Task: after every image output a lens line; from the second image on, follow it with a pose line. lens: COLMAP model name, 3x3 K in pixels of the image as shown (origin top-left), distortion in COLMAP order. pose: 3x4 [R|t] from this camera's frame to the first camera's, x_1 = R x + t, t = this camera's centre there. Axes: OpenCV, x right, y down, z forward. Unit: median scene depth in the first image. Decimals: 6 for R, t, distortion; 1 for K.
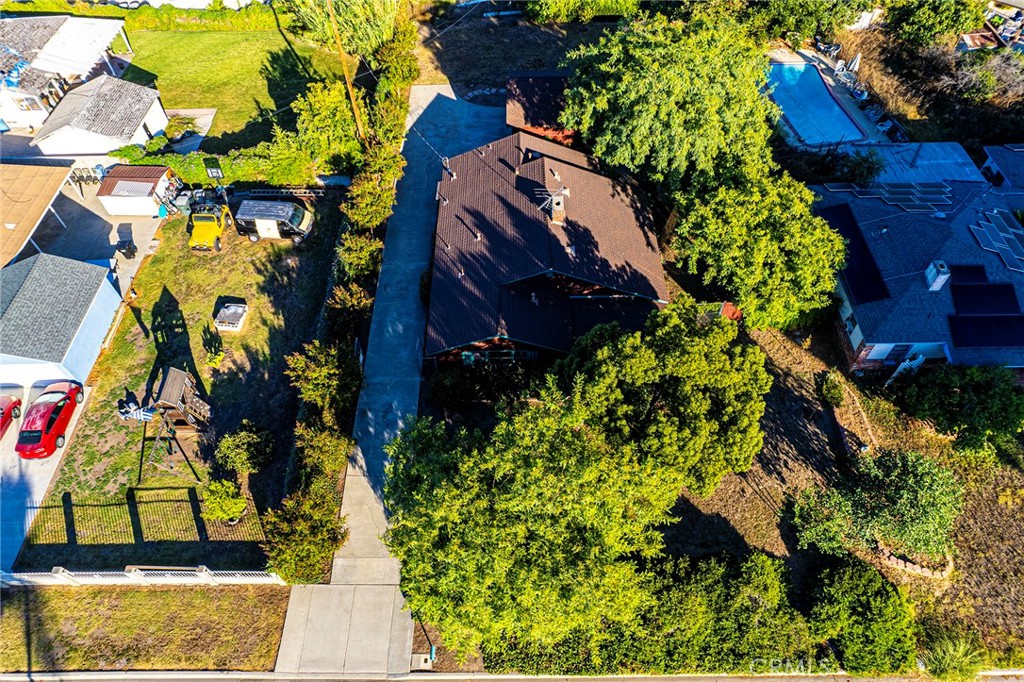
lens RADIAL K [[671.2, 0, 512.0], [0, 671.2, 341.0], [0, 0, 1]] dist [-0.093346, 0.085426]
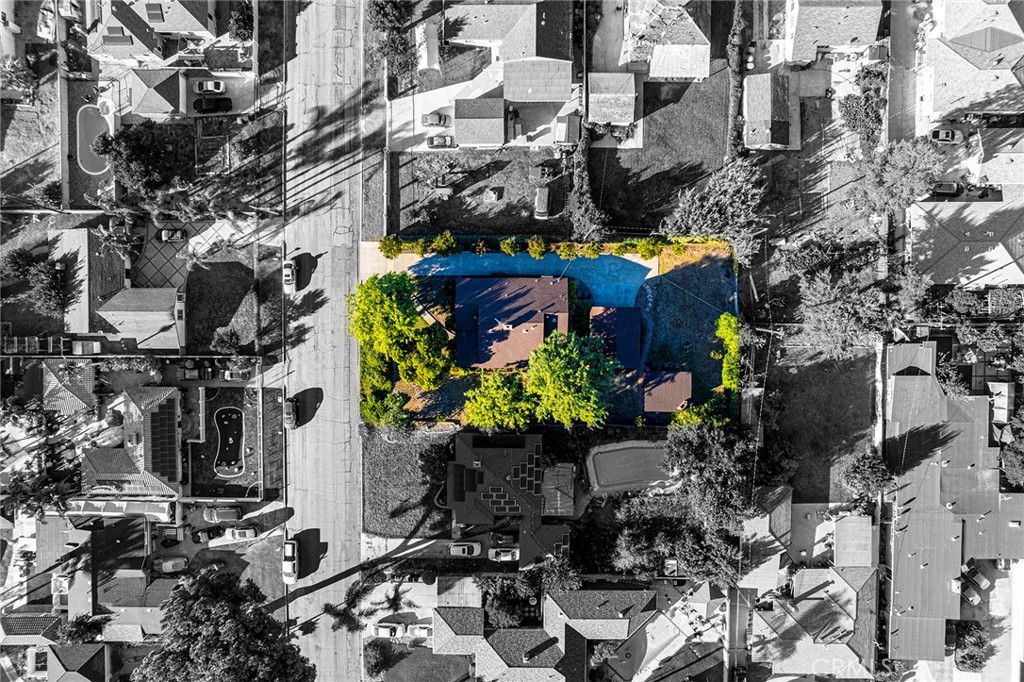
lens RADIAL K [[657.2, 0, 509.9], [0, 657.2, 350.4], [0, 0, 1]] dist [-0.090860, 0.077618]
pose [[-0.003043, 0.998776, 0.049369, 0.036558], [-0.784873, -0.032977, 0.618778, -1.813433], [0.619649, -0.036865, 0.784013, -1.001899]]
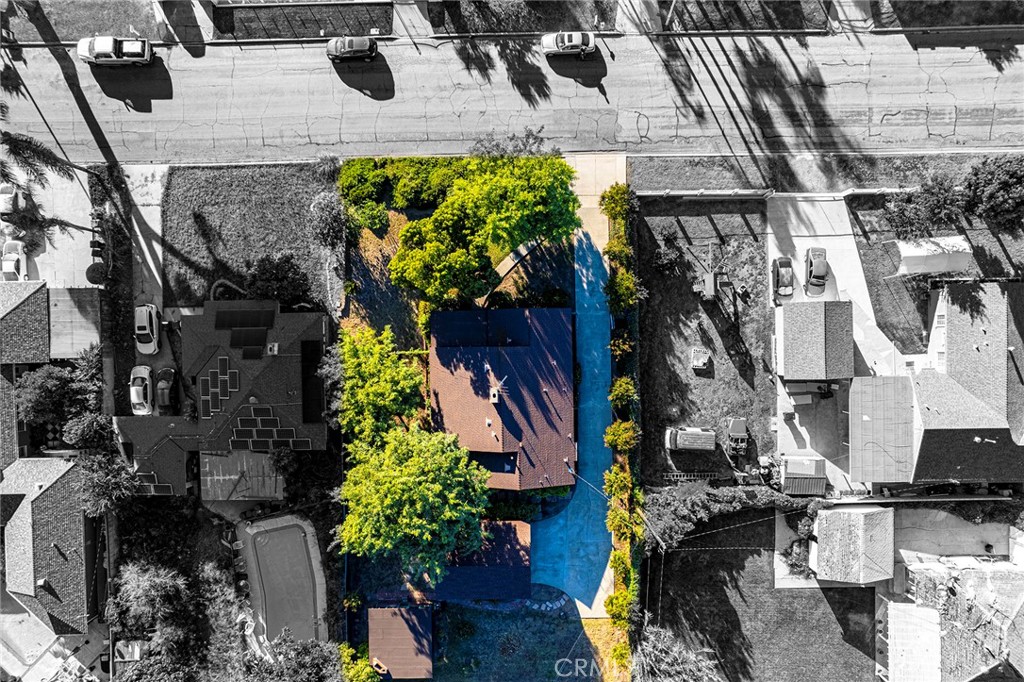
lens RADIAL K [[657.2, 0, 509.9], [0, 657.2, 350.4], [0, 0, 1]] dist [-0.090860, 0.077618]
pose [[-0.999526, 0.017495, 0.025340, -0.008469], [0.000876, -0.806434, 0.591323, -1.055046], [0.030781, 0.591065, 0.806036, -0.323044]]
